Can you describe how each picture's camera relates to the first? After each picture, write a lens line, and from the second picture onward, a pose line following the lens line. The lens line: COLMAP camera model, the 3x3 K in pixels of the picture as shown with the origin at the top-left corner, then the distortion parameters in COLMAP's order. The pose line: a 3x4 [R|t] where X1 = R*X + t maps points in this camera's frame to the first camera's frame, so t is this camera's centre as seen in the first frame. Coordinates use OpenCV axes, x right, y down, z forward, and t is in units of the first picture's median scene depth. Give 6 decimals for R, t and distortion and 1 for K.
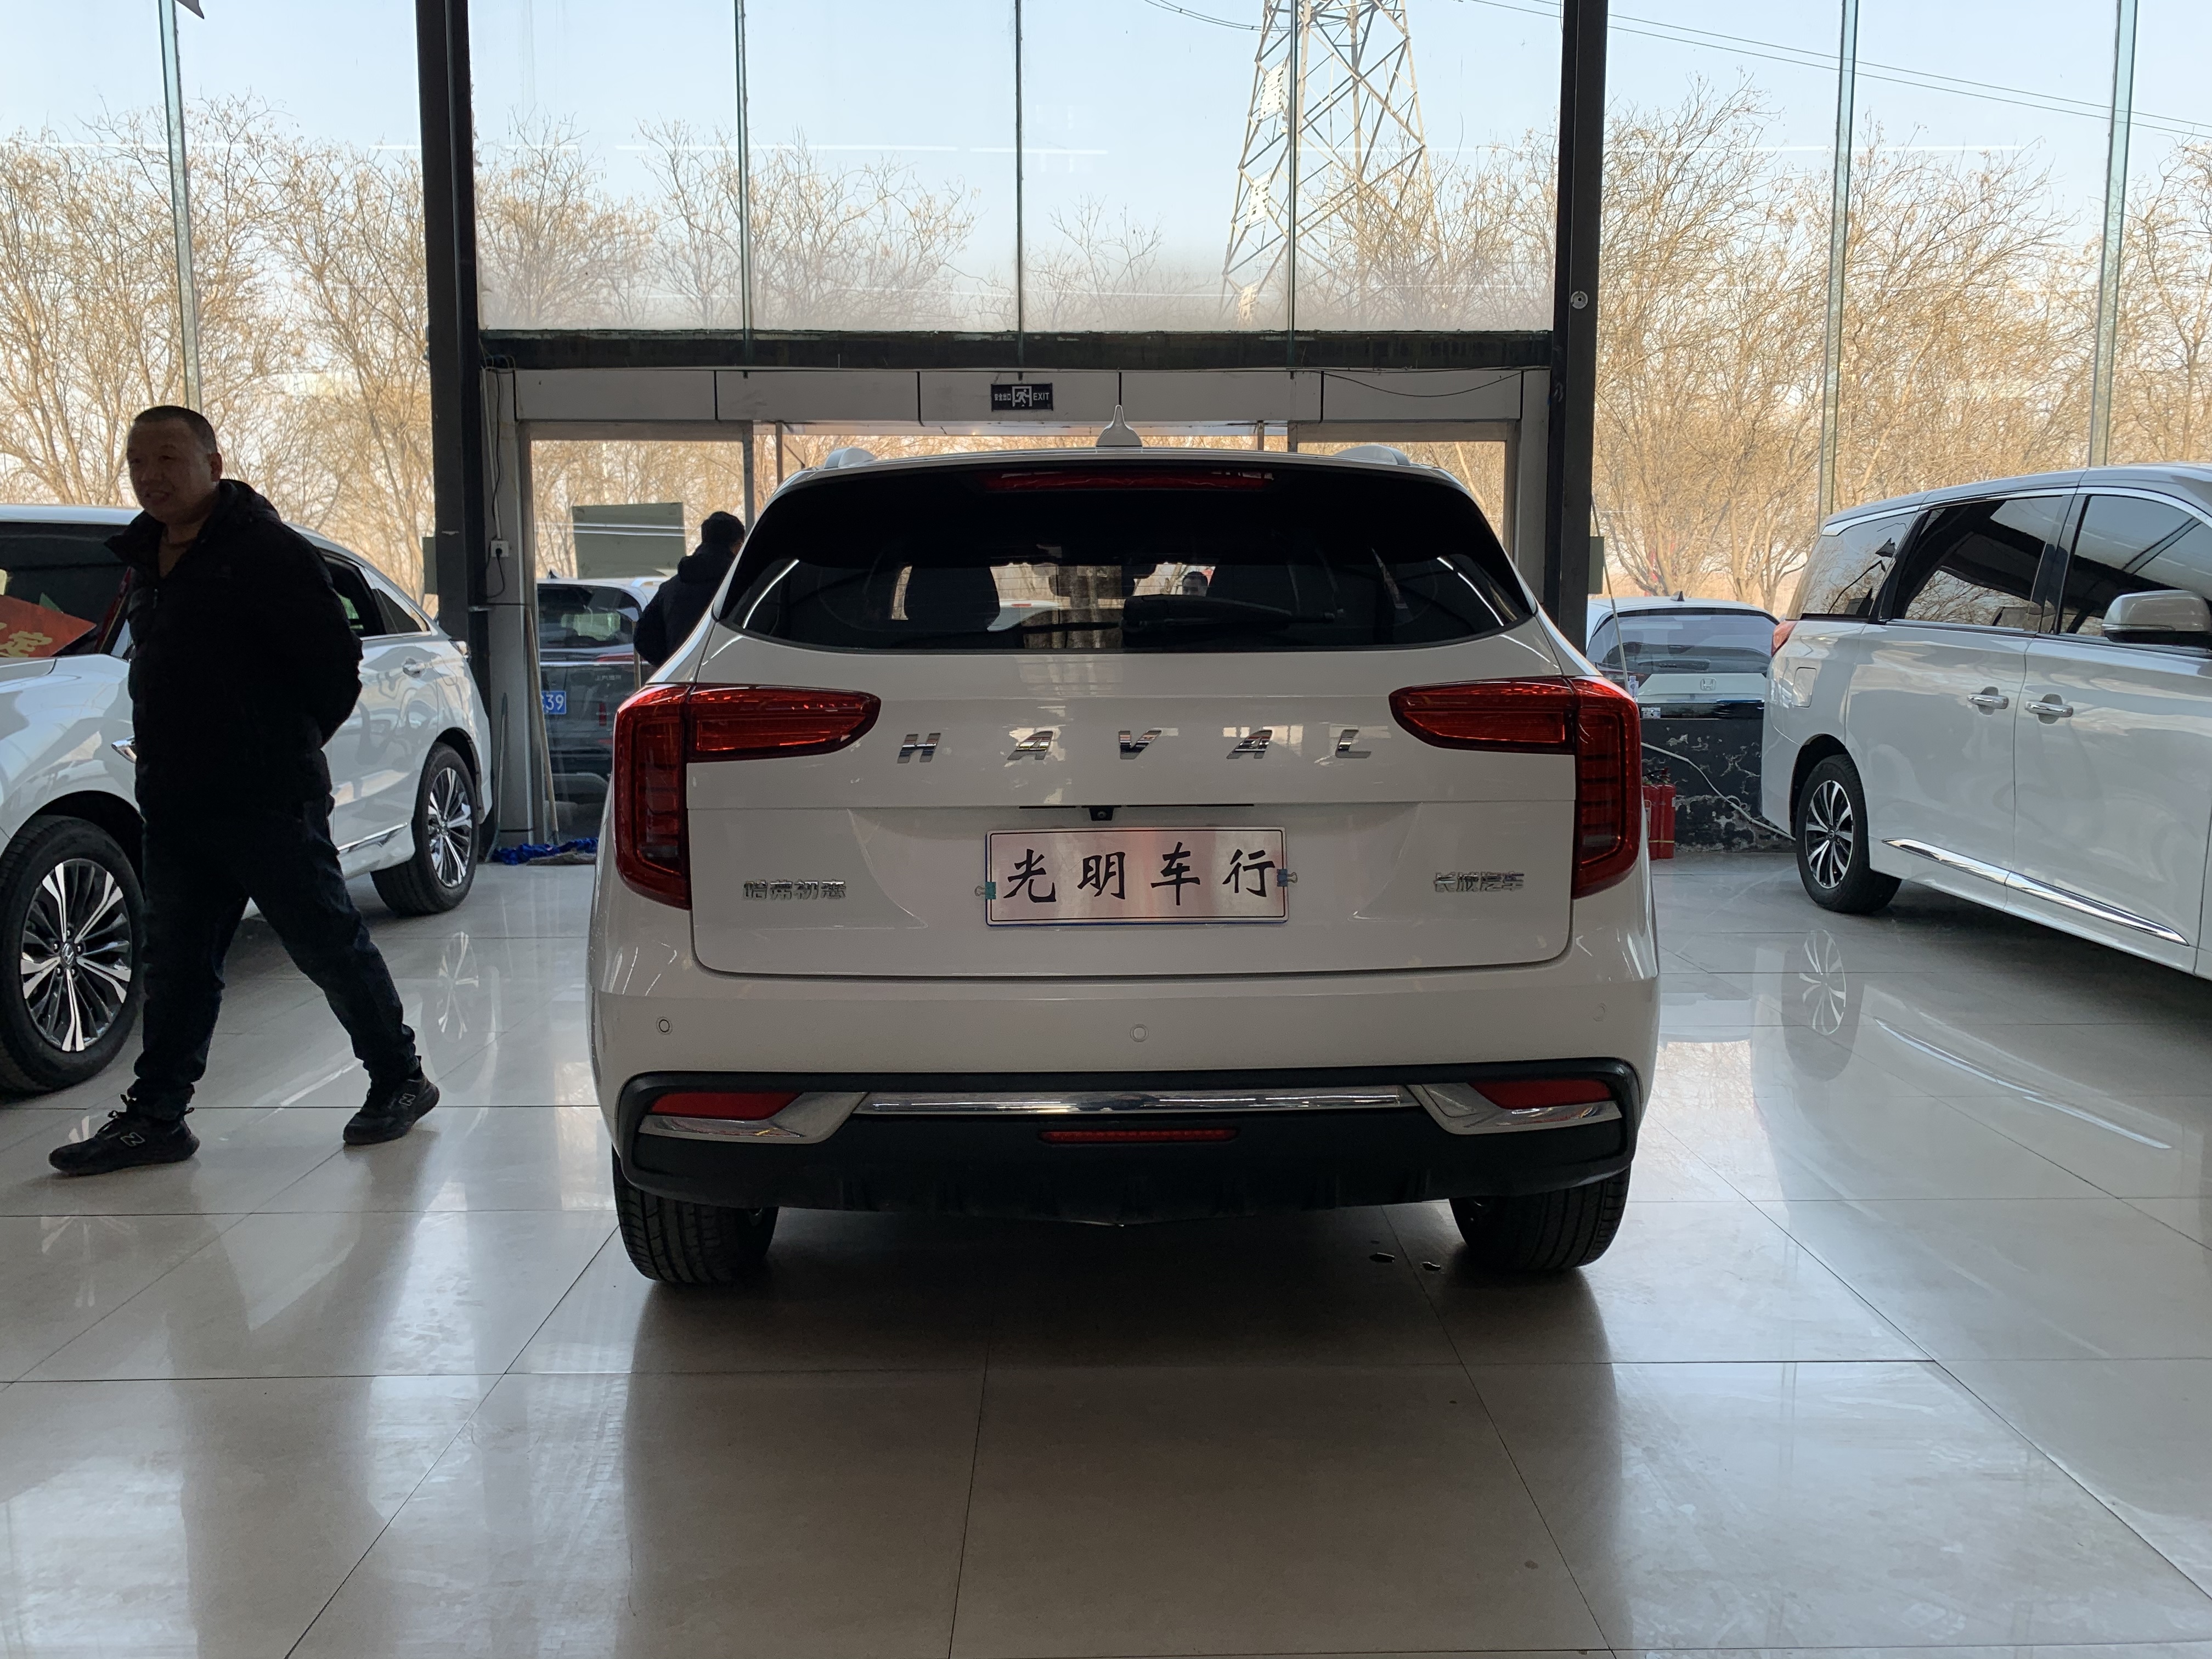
lens RADIAL K [[1662.9, 0, 1106.0], [0, 1662.9, 829.5], [0, 0, 1]] dist [0.037938, -0.036452]
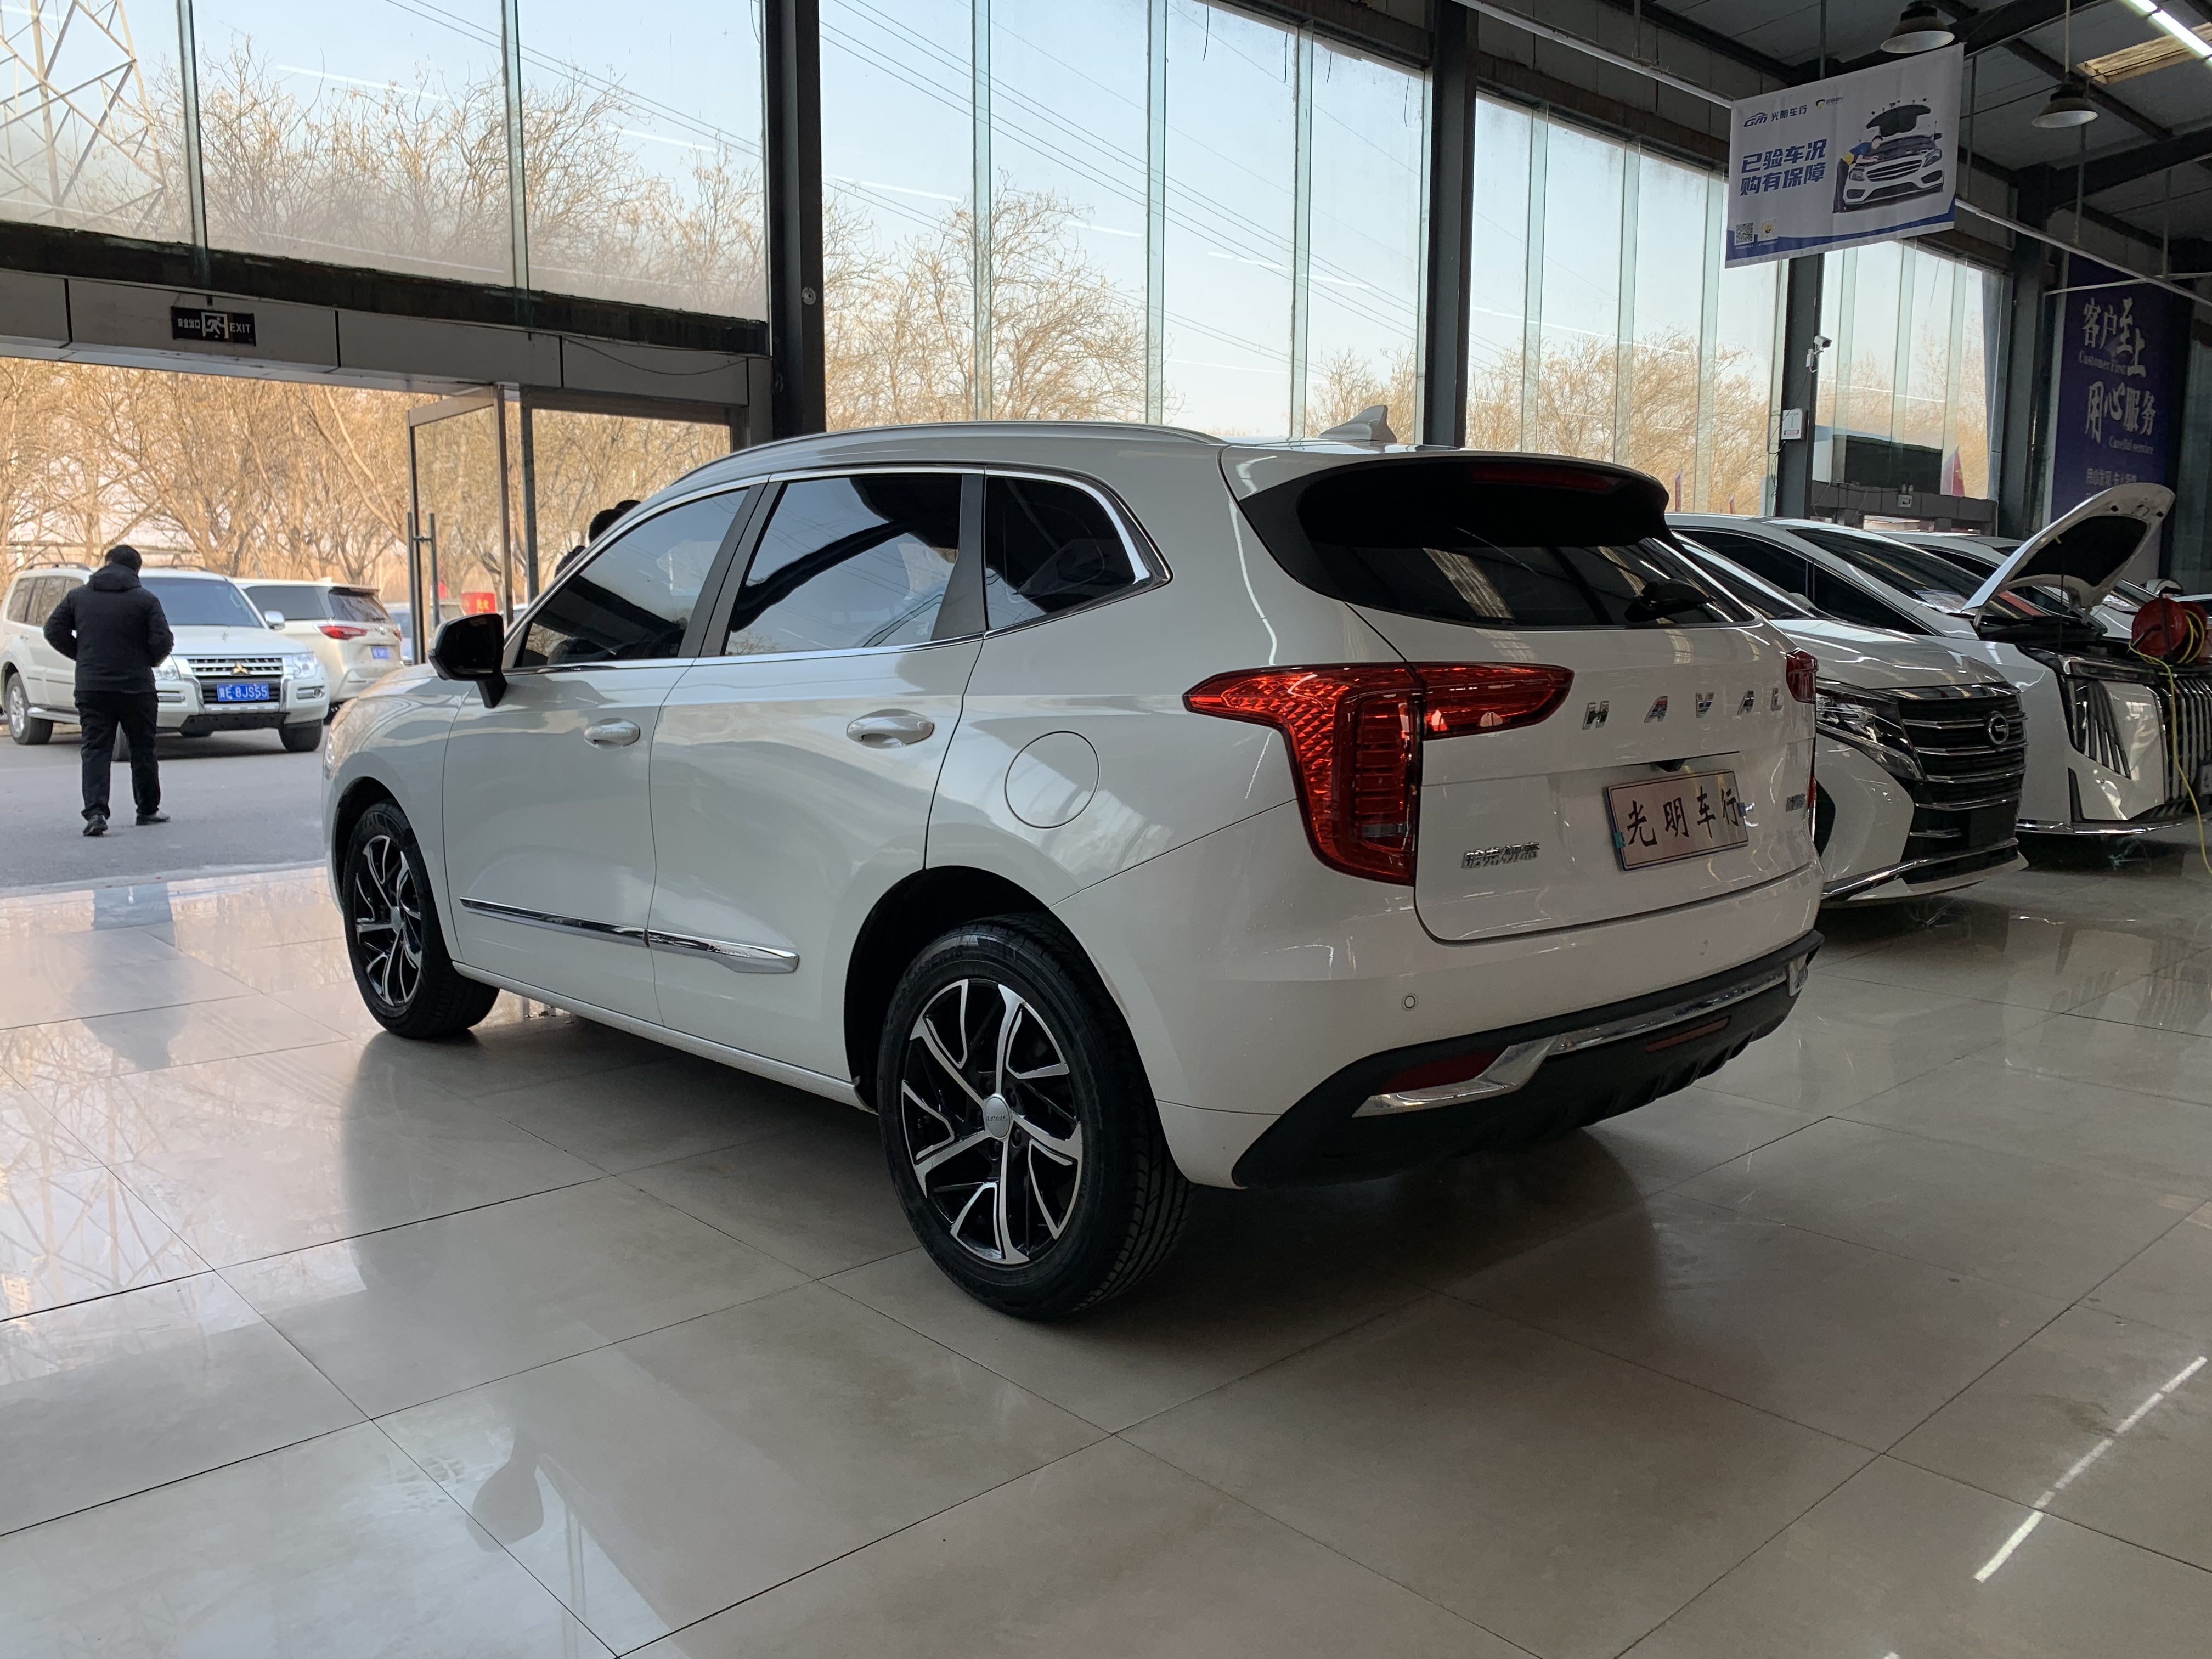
lens RADIAL K [[1662.9, 0, 1106.0], [0, 1662.9, 829.5], [0, 0, 1]] dist [0.037938, -0.036452]
pose [[0.766781, -0.079529, 0.636964, -0.260522], [0.073658, 0.996642, 0.035767, -0.008913], [-0.637669, 0.019492, 0.770064, 0.085835]]
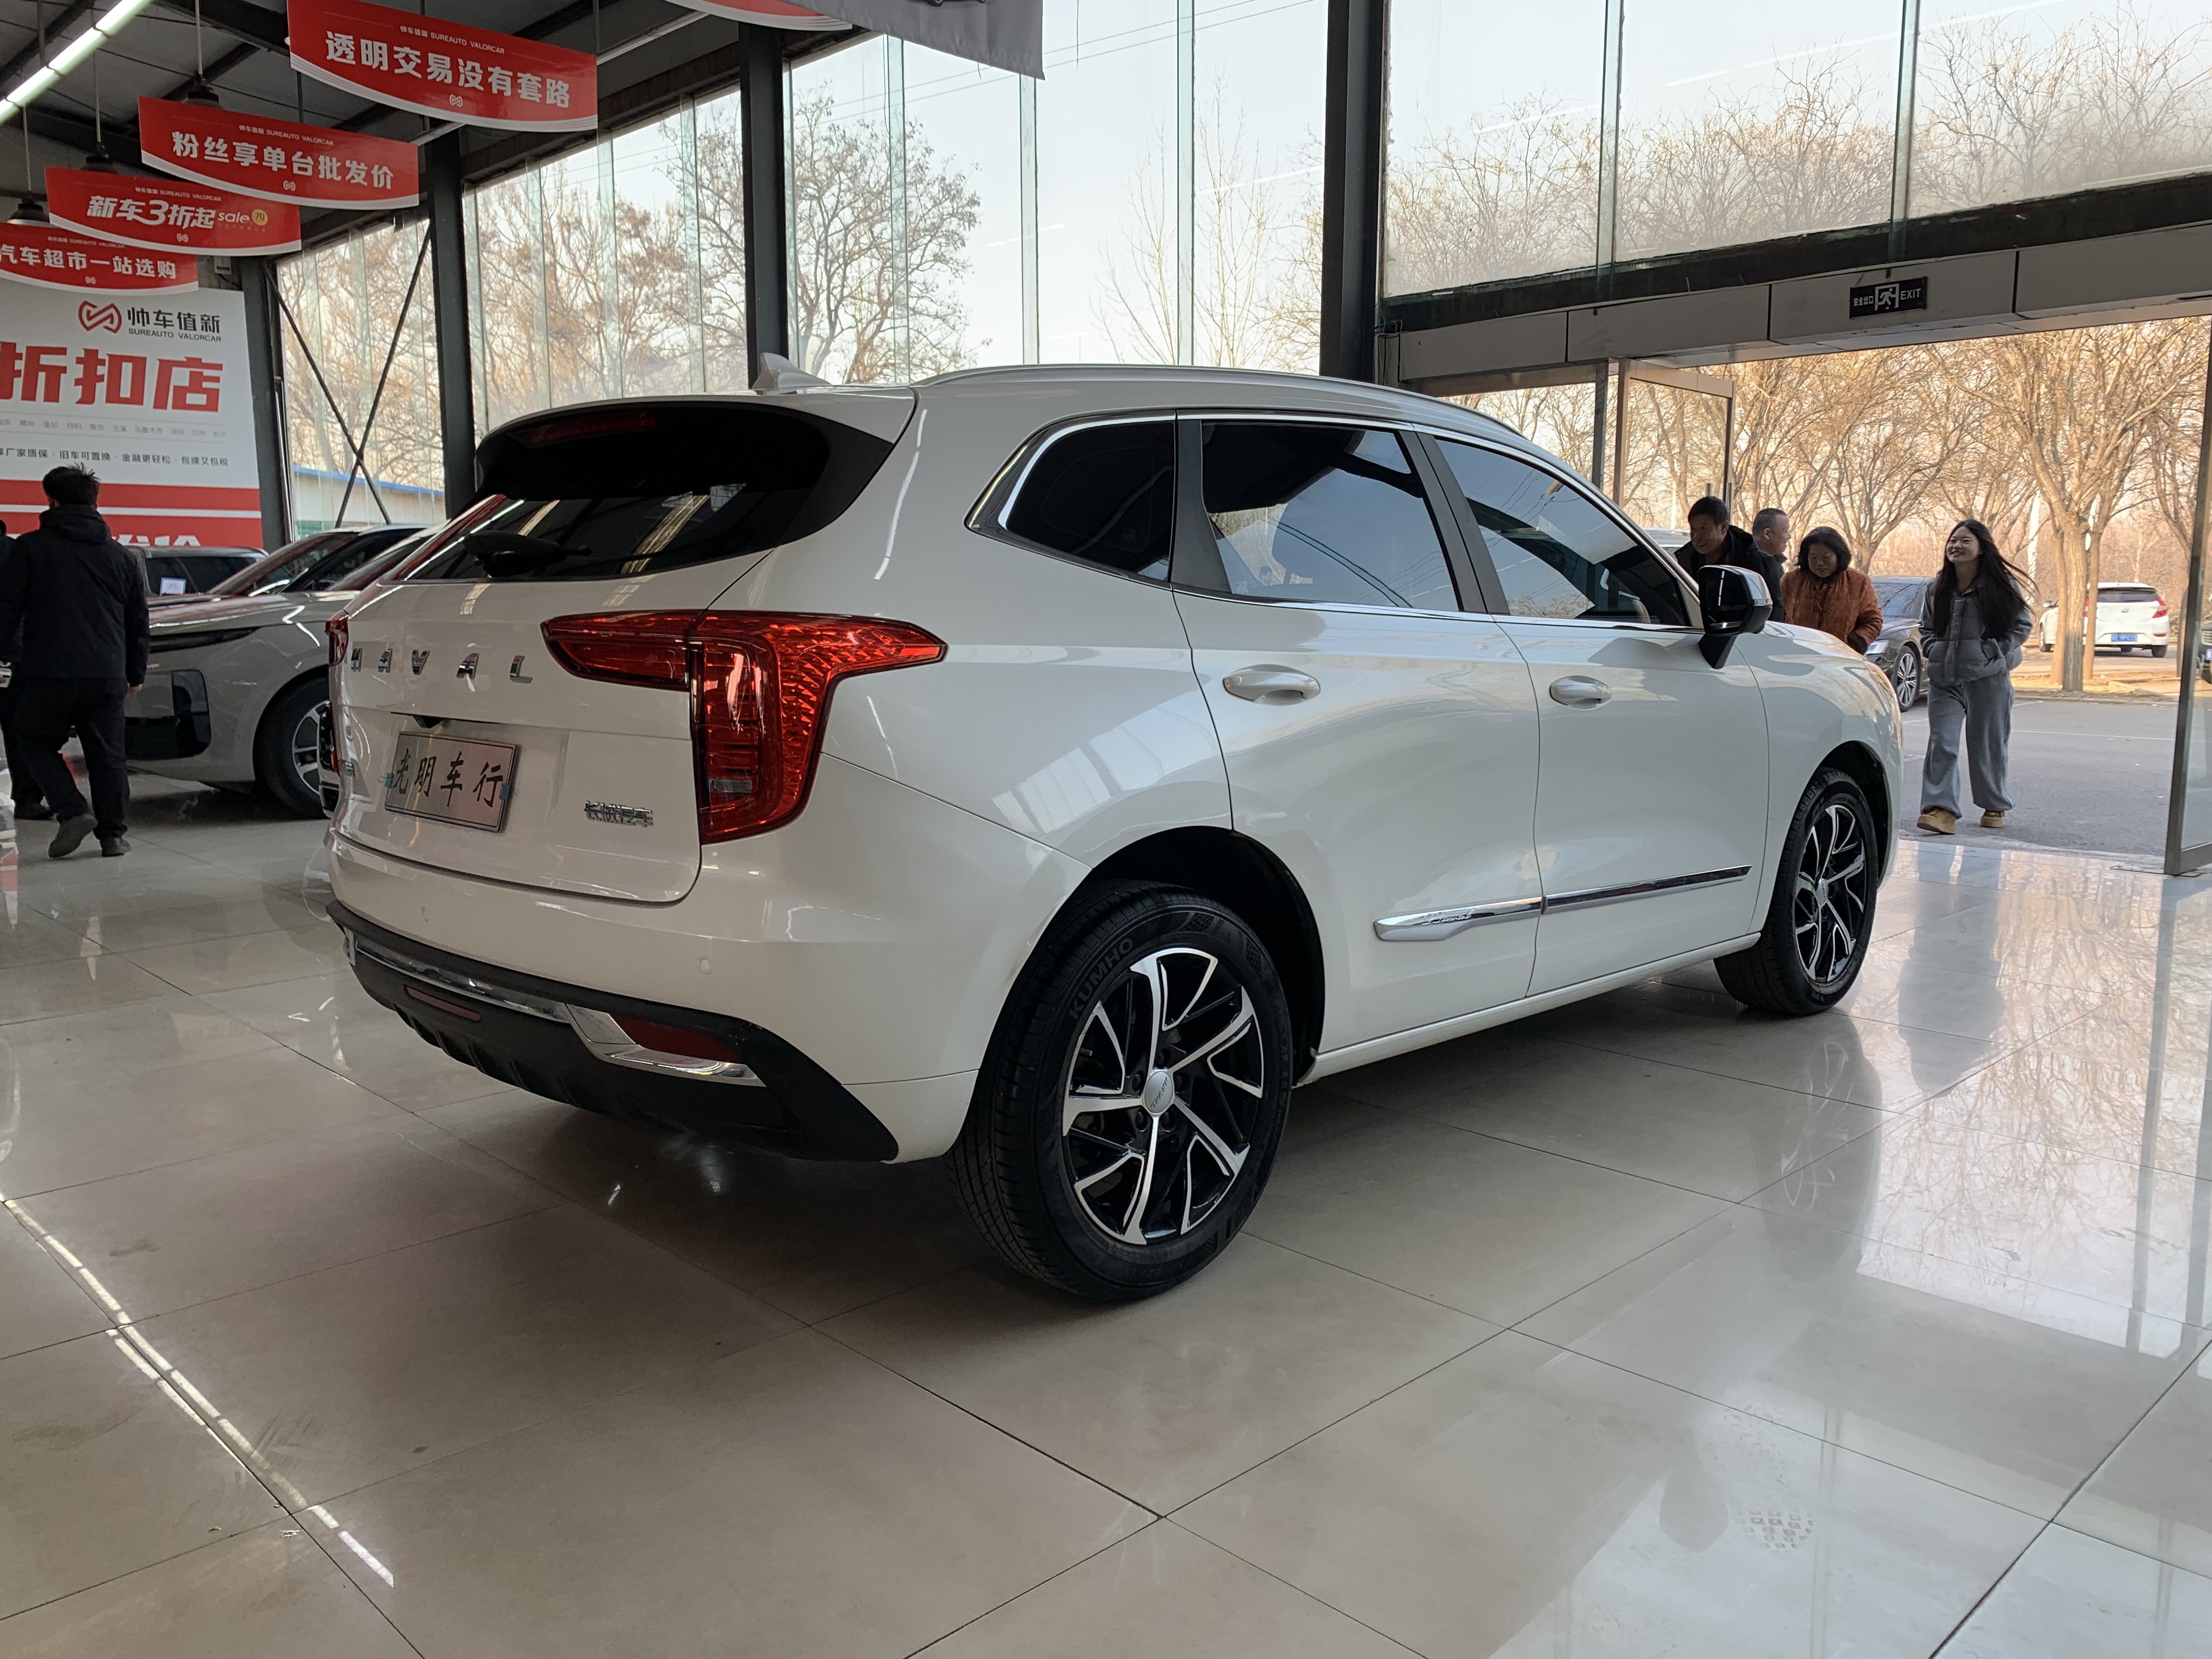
lens RADIAL K [[1682.1, 0, 1106.0], [0, 1682.1, 829.5], [0, 0, 1]] dist [-0.031100, 0.032902]
pose [[0.692033, 0.098265, -0.715146, 0.305493], [-0.080448, 0.995019, 0.058874, -0.011146], [0.717369, 0.016789, 0.696491, 0.136443]]
